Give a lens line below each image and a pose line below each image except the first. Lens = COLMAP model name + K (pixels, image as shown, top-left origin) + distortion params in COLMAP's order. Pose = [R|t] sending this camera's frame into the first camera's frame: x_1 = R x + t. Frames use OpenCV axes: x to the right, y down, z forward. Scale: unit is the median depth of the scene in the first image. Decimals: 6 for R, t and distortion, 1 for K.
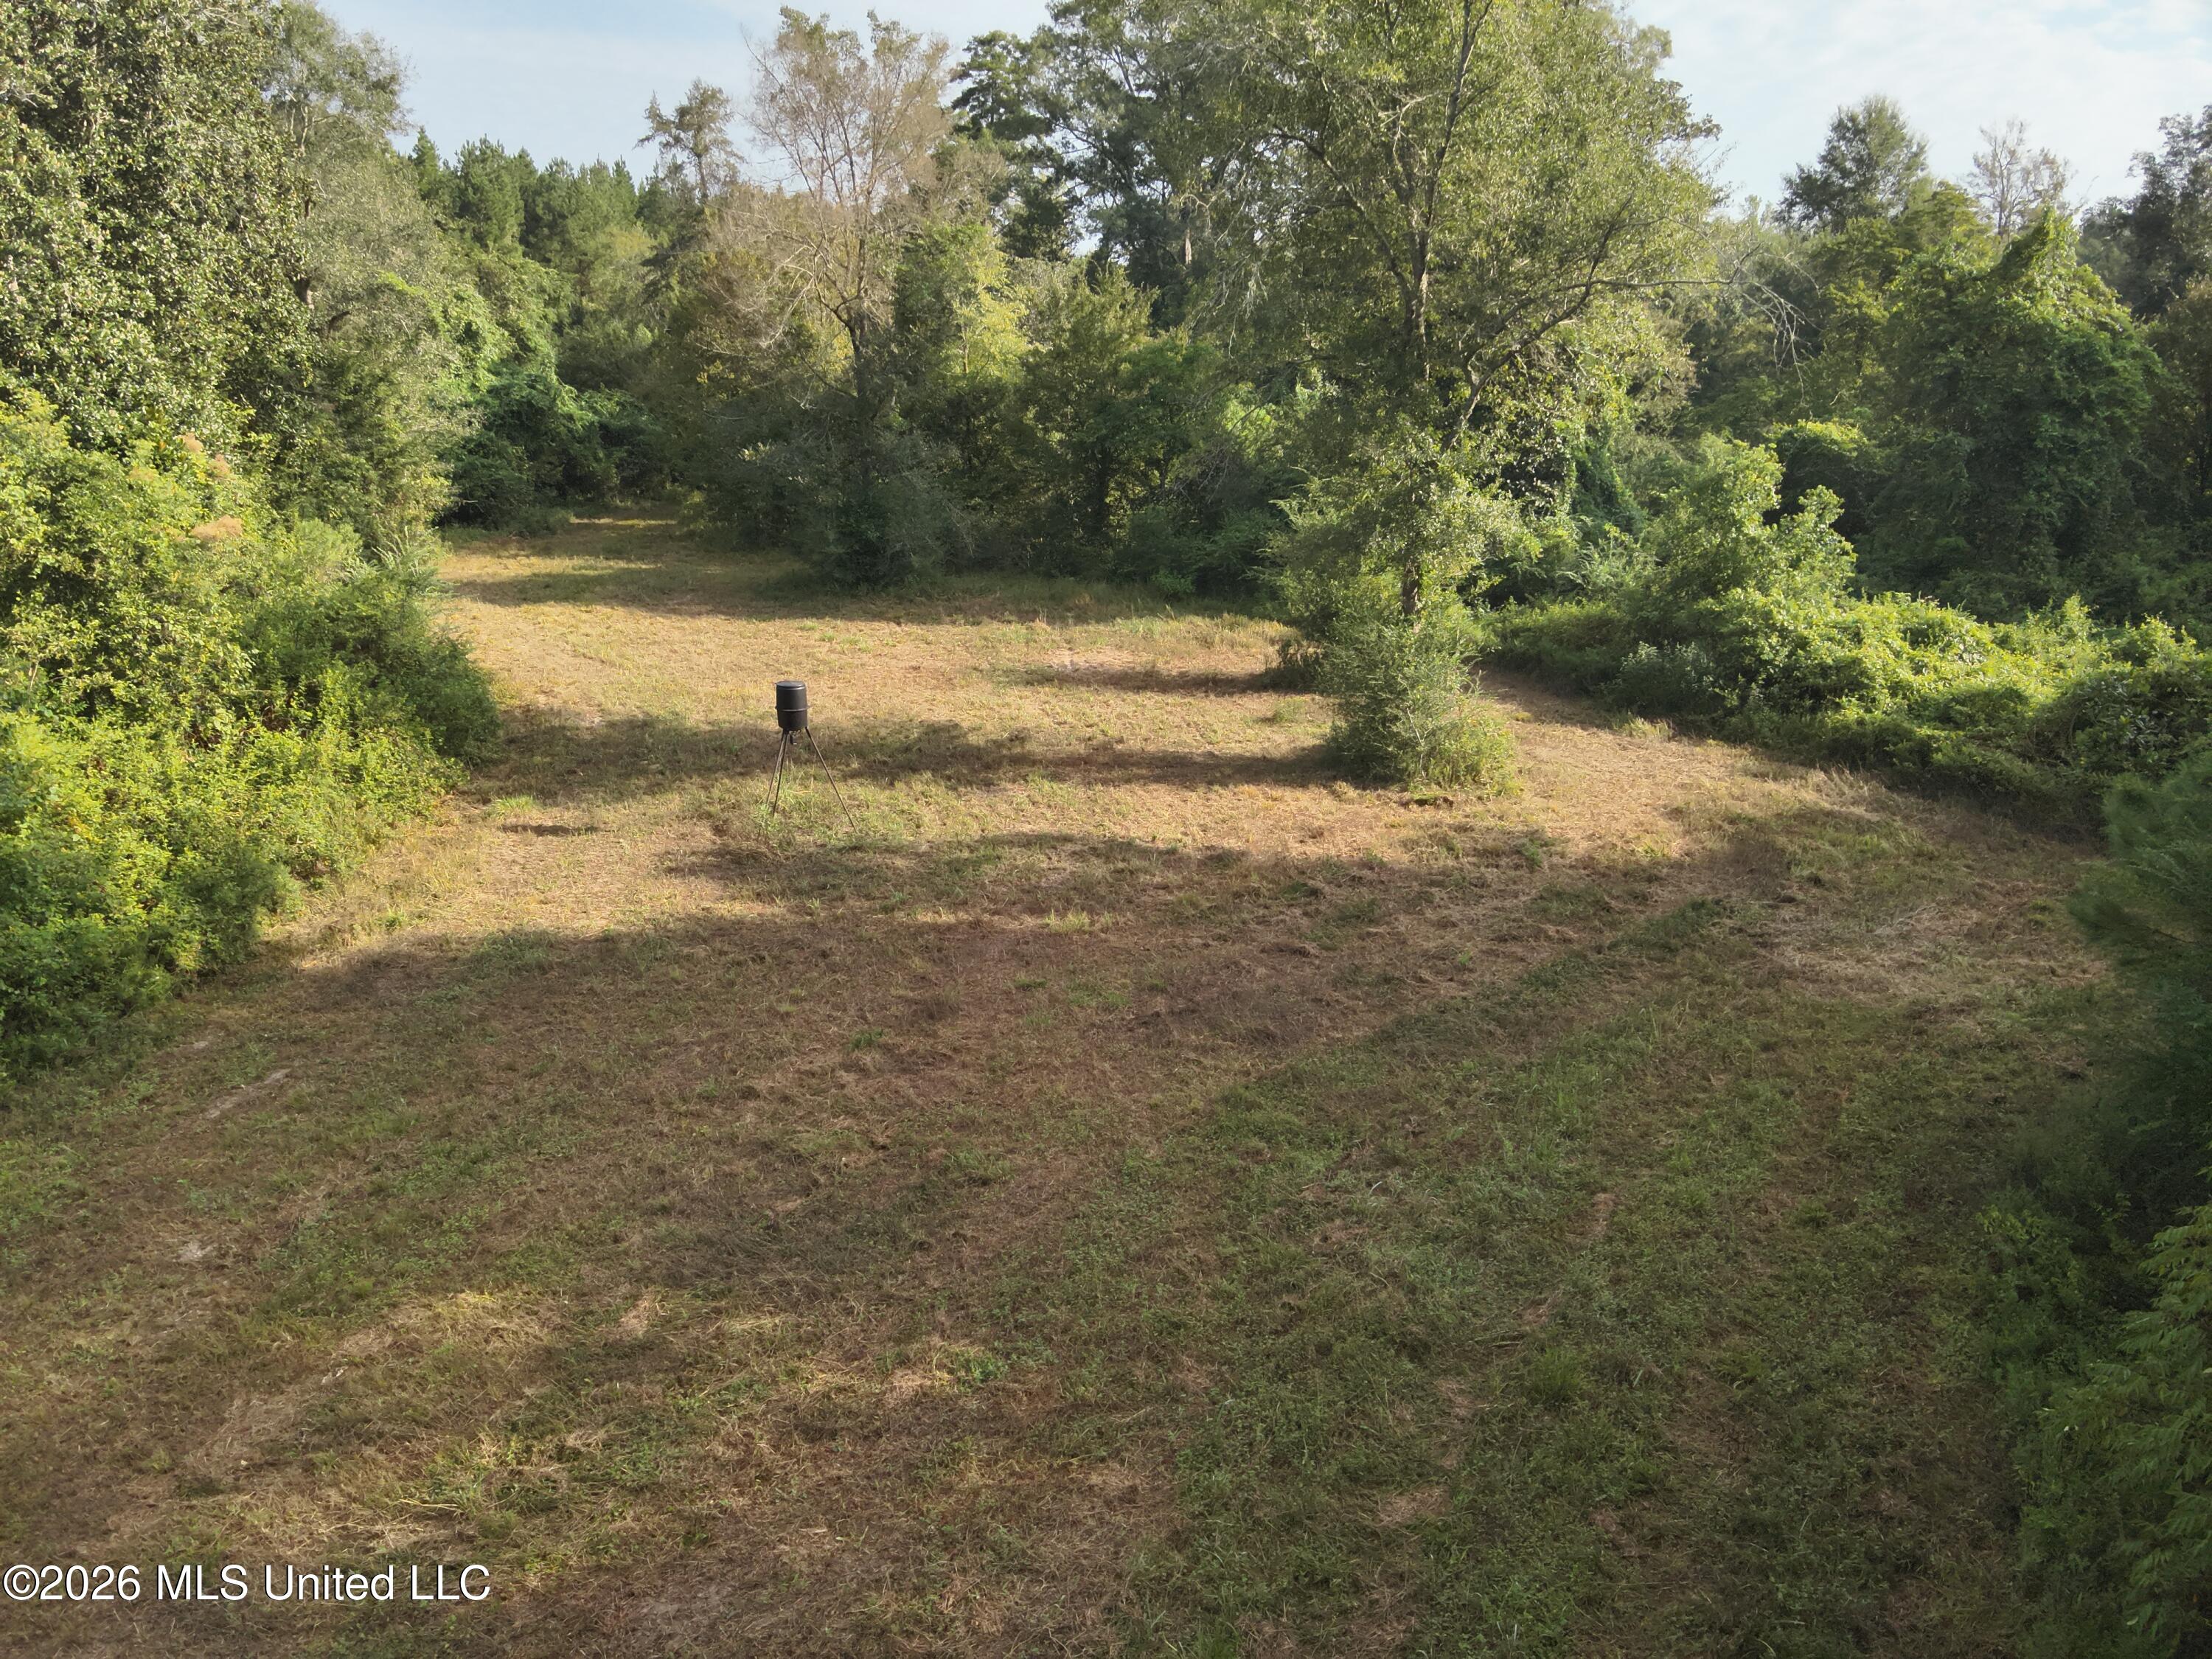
lens RADIAL K [[1629.1, 0, 1106.0], [0, 1629.1, 829.5], [0, 0, 1]] dist [0.110005, -0.208828]
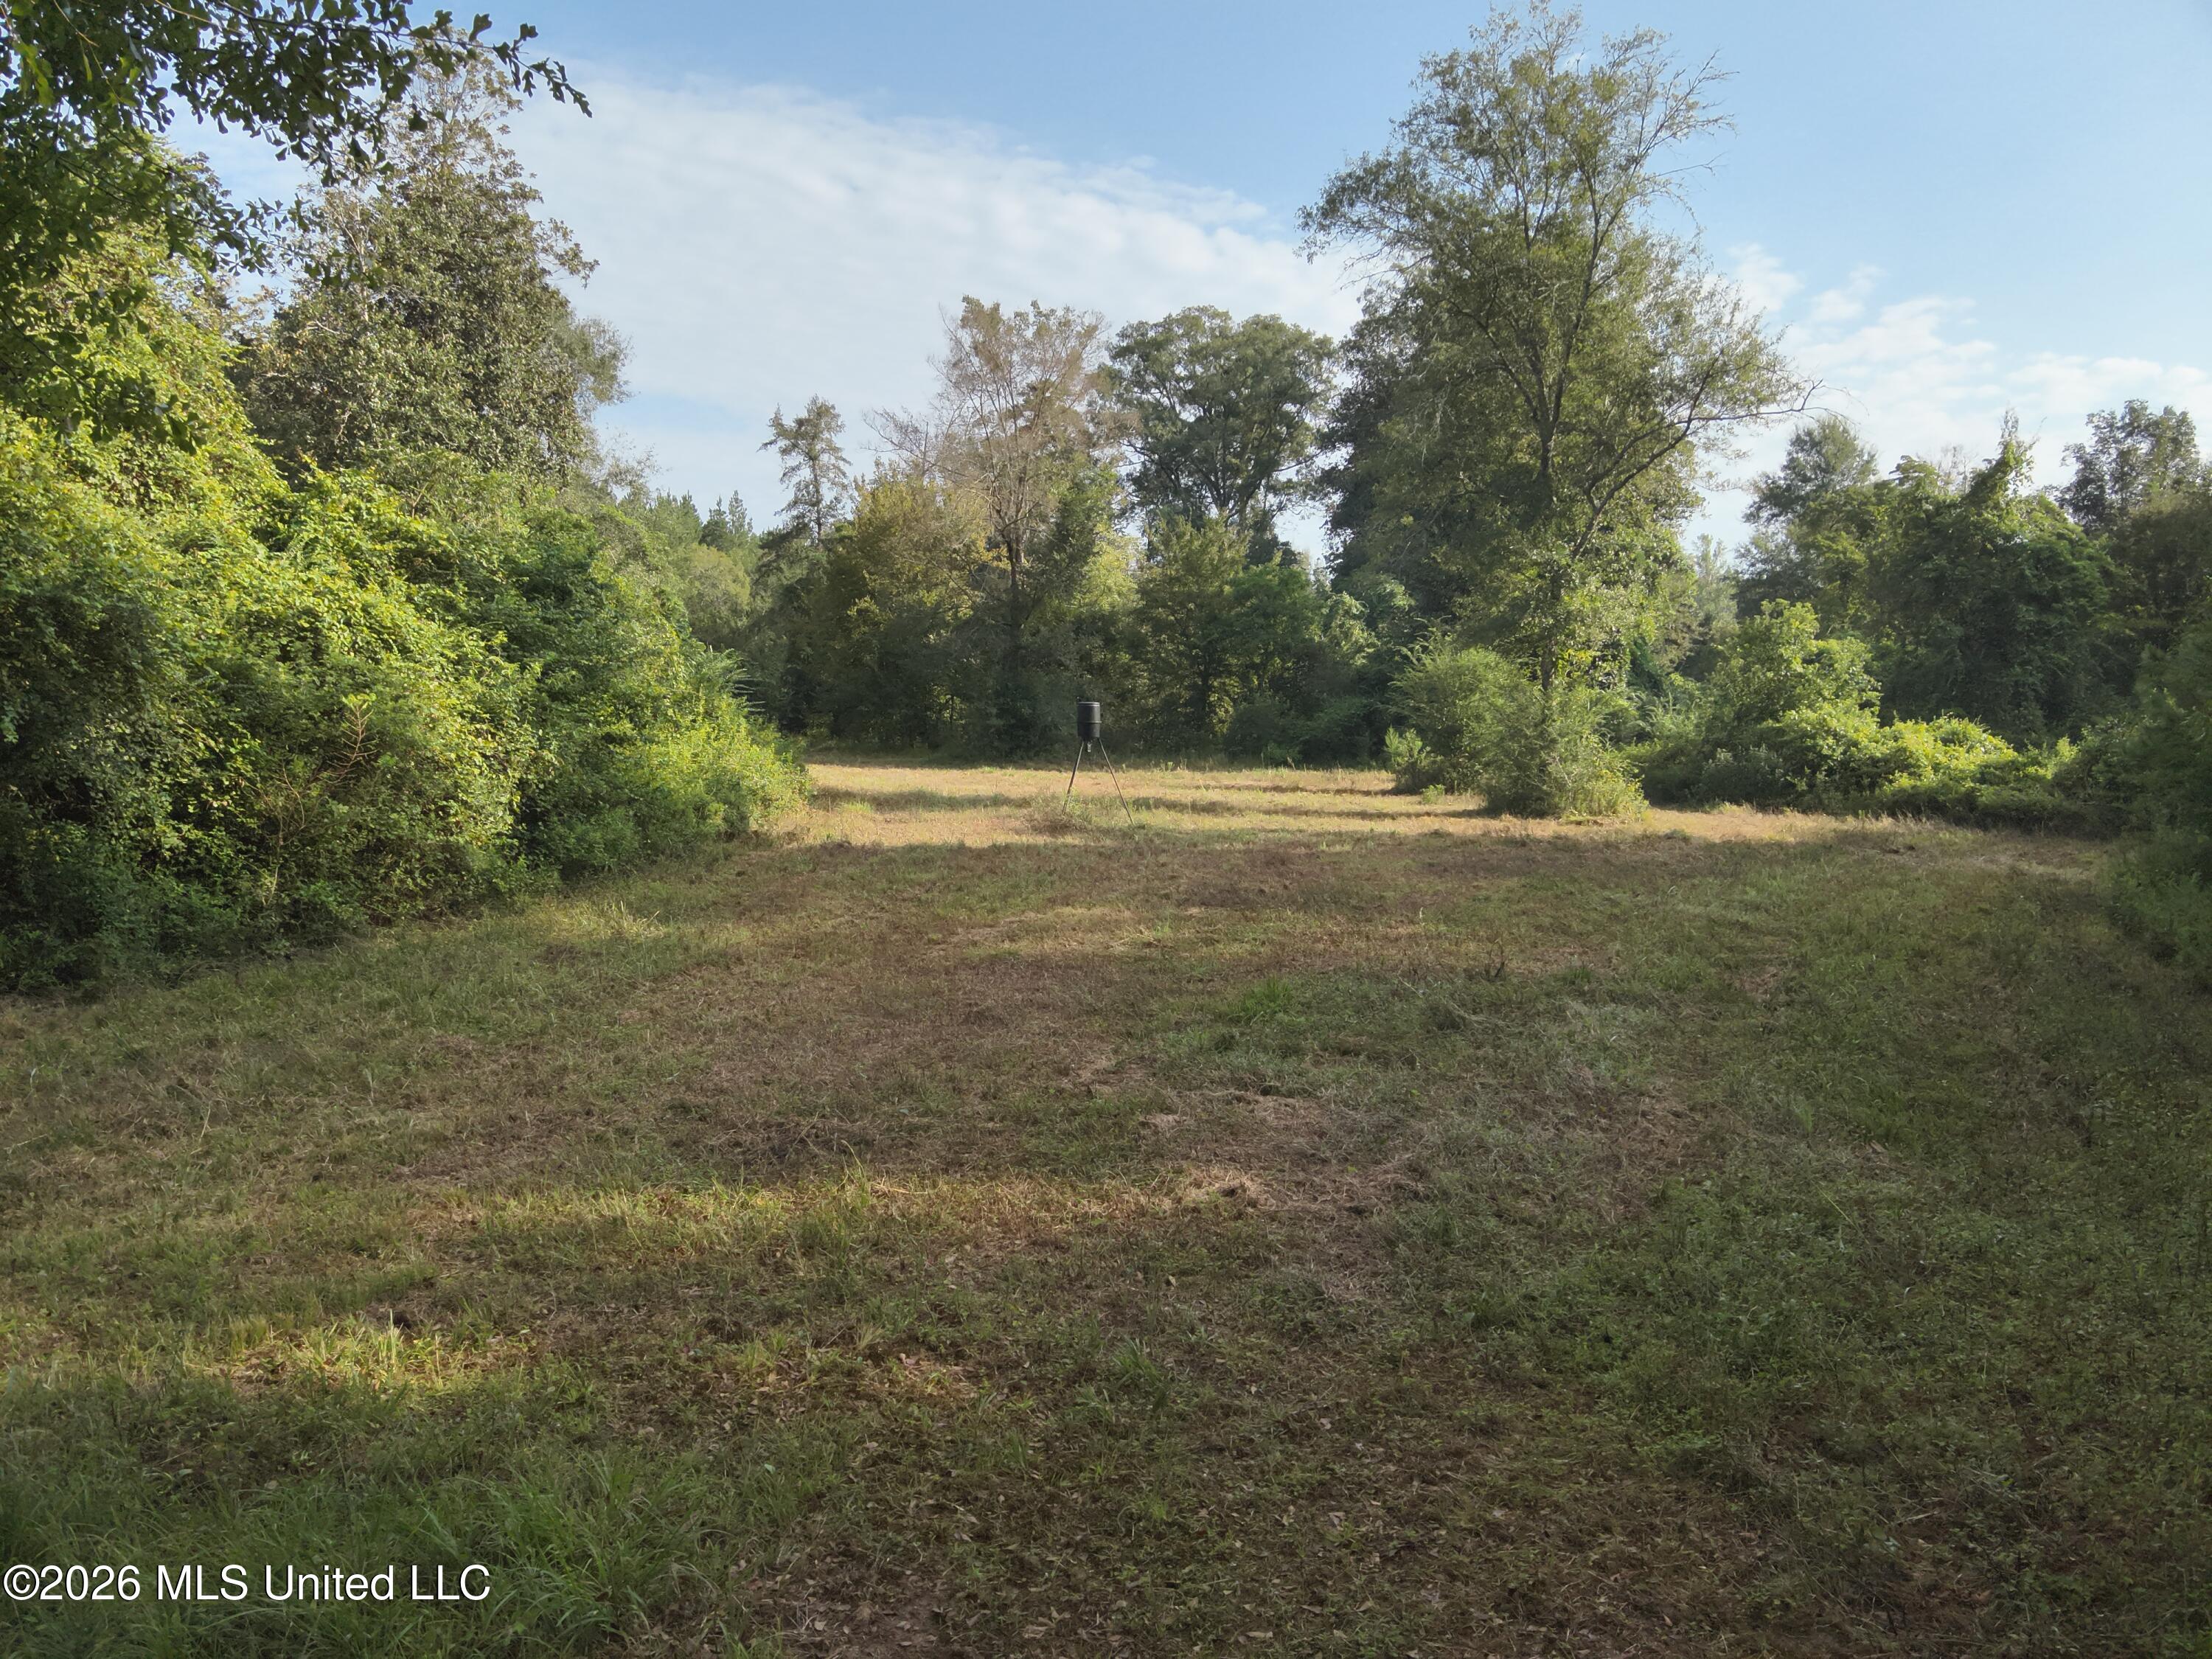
lens RADIAL K [[1629.1, 0, 1106.0], [0, 1629.1, 829.5], [0, 0, 1]] dist [0.110005, -0.208828]
pose [[0.999806, 0.003610, 0.019384, -0.124562], [0.000525, 0.977868, -0.209222, 0.166420], [-0.019710, 0.209192, 0.977676, -0.135296]]
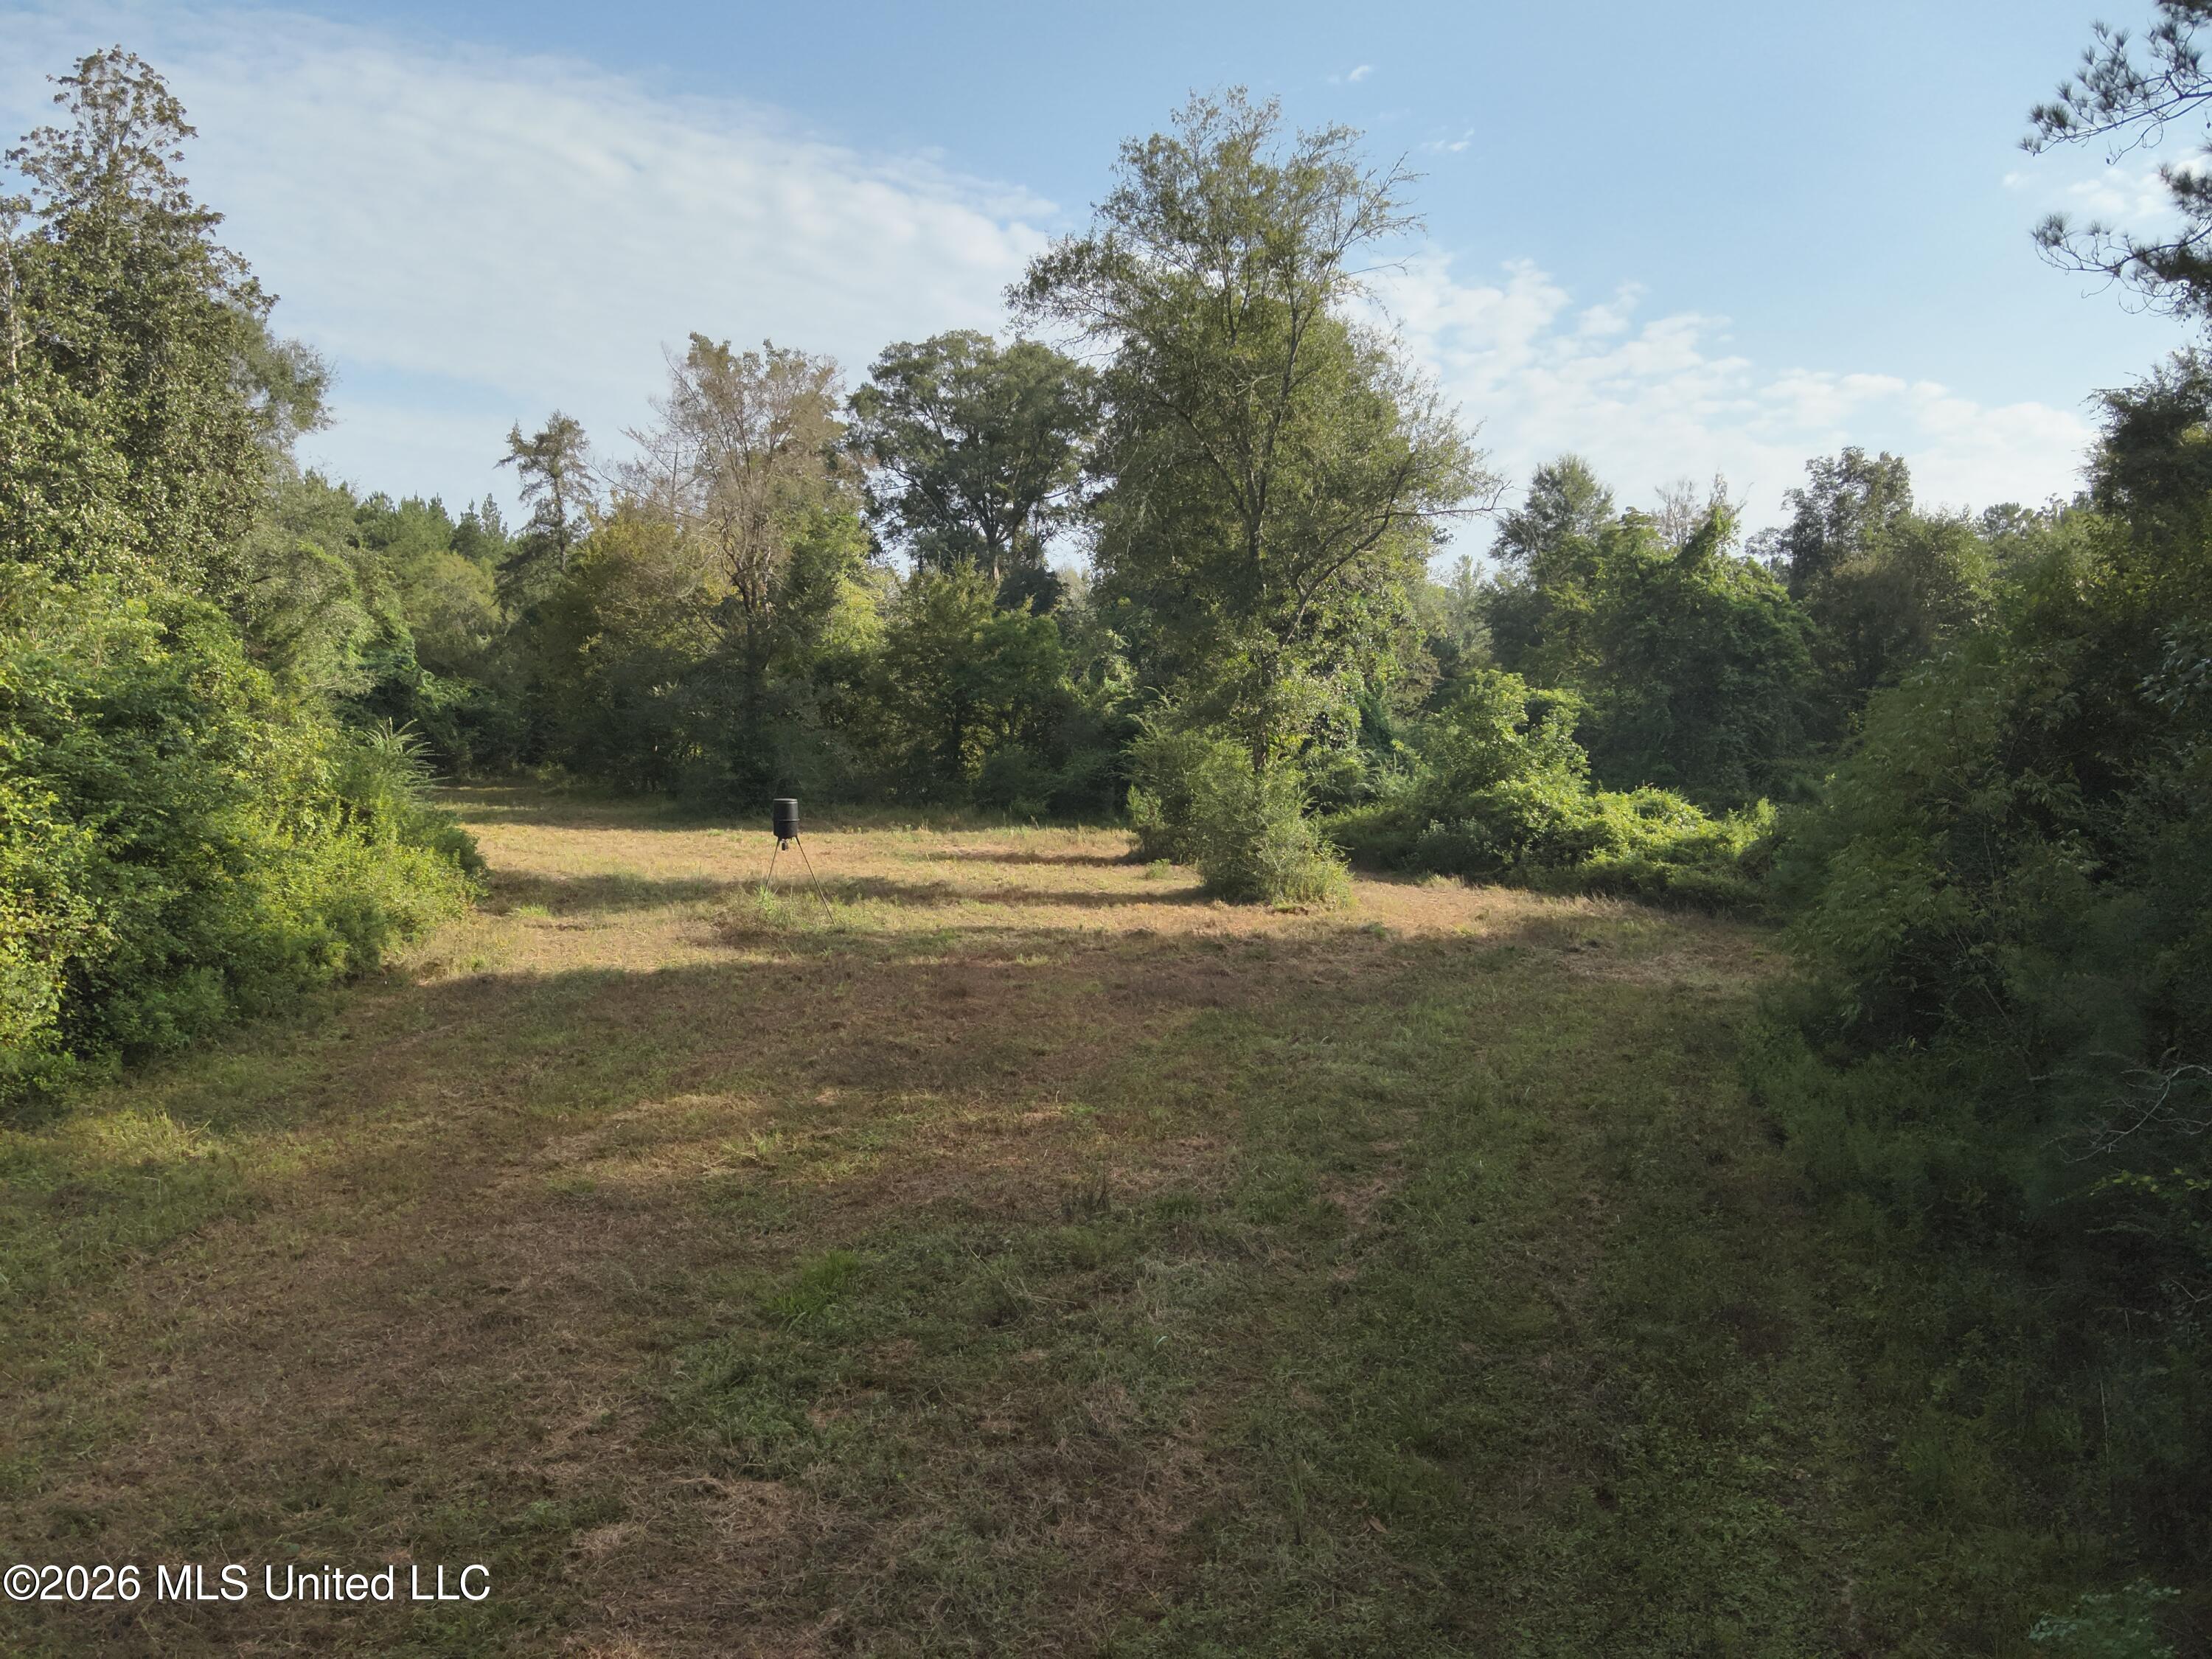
lens RADIAL K [[1617.1, 0, 1102.0], [0, 1617.1, 834.0], [0, 0, 1]] dist [0.163374, -0.306054]
pose [[0.990211, -0.003911, 0.139526, -0.077605], [0.032269, 0.978942, -0.201573, 0.114667], [-0.135799, 0.204102, 0.969485, -0.127029]]
